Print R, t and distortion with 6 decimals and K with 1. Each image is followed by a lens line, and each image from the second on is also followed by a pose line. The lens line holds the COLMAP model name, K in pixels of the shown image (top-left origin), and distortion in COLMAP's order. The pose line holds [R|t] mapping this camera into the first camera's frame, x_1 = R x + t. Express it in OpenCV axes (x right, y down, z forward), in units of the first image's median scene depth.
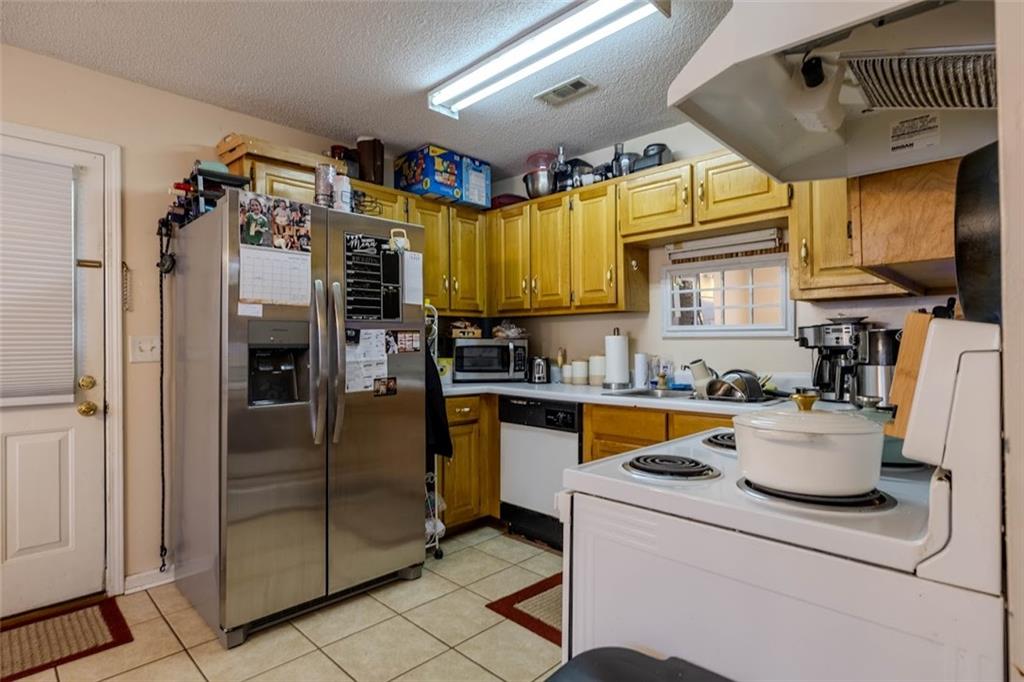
lens RADIAL K [[523.8, 0, 512.0], [0, 523.8, 341.0], [0, 0, 1]] dist [-0.032559, -0.000196]
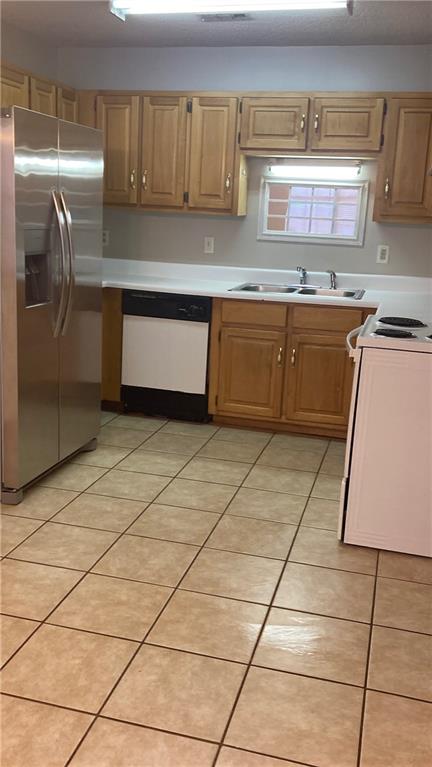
lens RADIAL K [[757.9, 0, 216.0], [0, 757.9, 383.5], [0, 0, 1]] dist [0.049313, -0.010799]
pose [[0.872346, -0.069567, 0.483914, -0.685056], [-0.055989, 0.969096, 0.240246, -0.103810], [-0.485673, -0.236671, 0.841492, -0.493266]]
